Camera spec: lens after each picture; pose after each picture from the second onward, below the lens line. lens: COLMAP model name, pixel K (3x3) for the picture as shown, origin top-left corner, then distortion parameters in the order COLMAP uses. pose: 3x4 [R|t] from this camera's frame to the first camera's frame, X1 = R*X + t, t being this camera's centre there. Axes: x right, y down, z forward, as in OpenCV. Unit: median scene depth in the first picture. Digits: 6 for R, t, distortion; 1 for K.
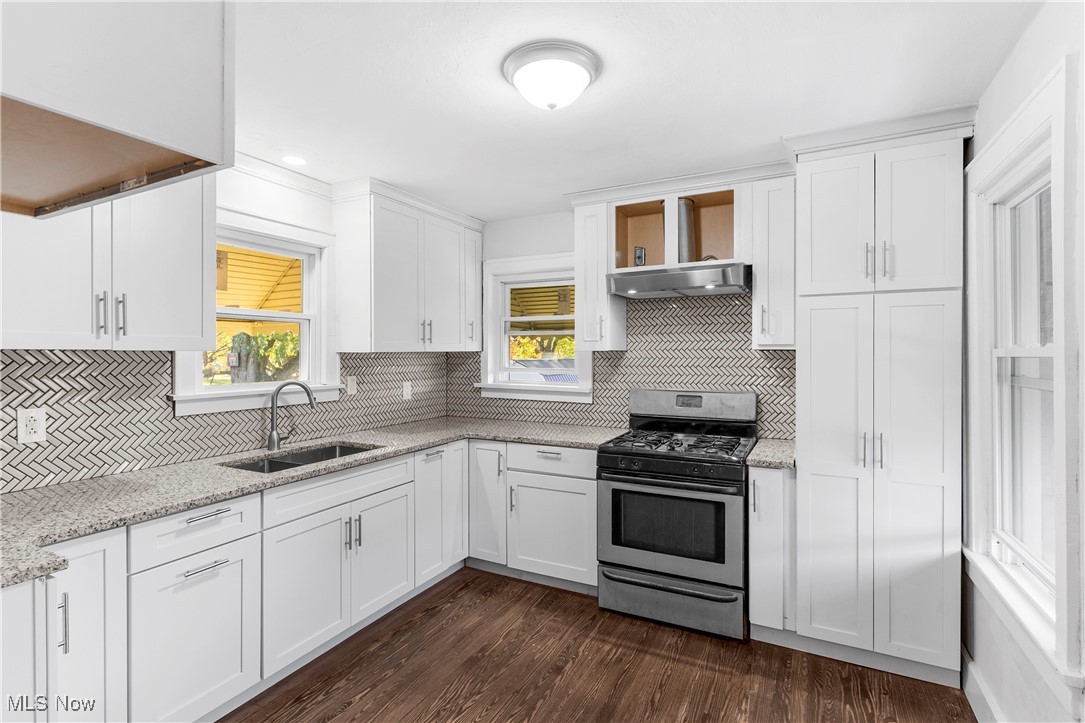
lens RADIAL K [[524.9, 0, 541.9], [0, 524.9, 356.9], [0, 0, 1]] dist [-0.001530, -0.000043]
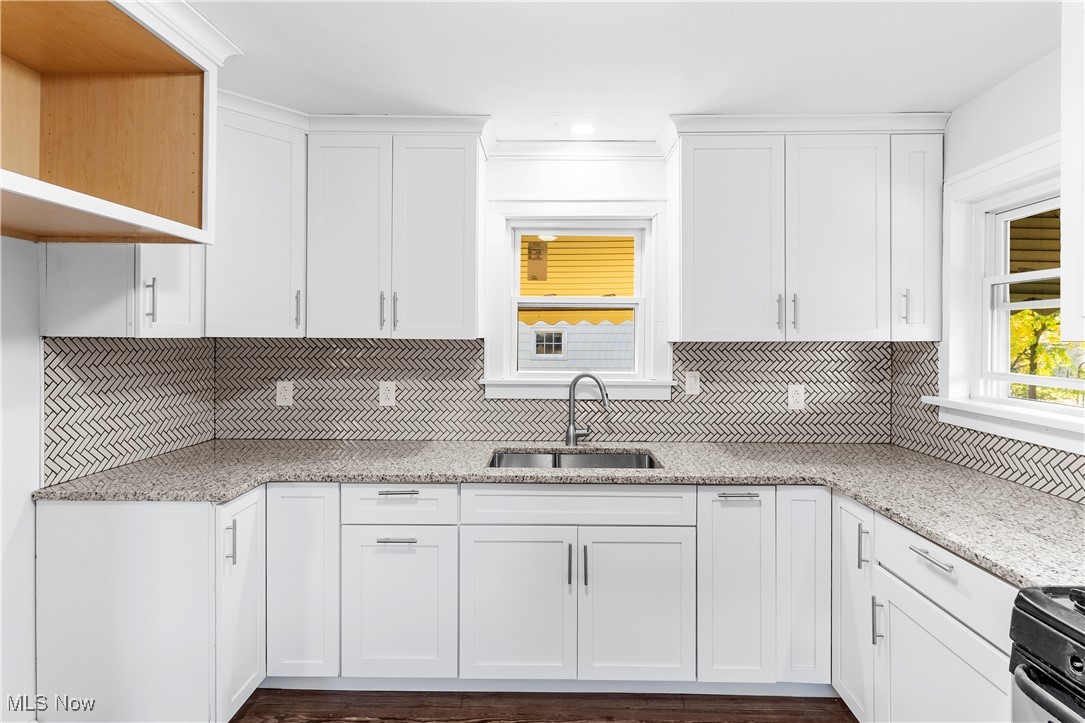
lens RADIAL K [[533.0, 0, 544.3], [0, 533.0, 340.1], [0, 0, 1]] dist [0.000441, -0.000135]
pose [[0.437617, 0.002227, -0.899159, 0.311215], [-0.012277, 0.999919, -0.003498, -0.006438], [0.899078, 0.012570, 0.437608, 0.517557]]
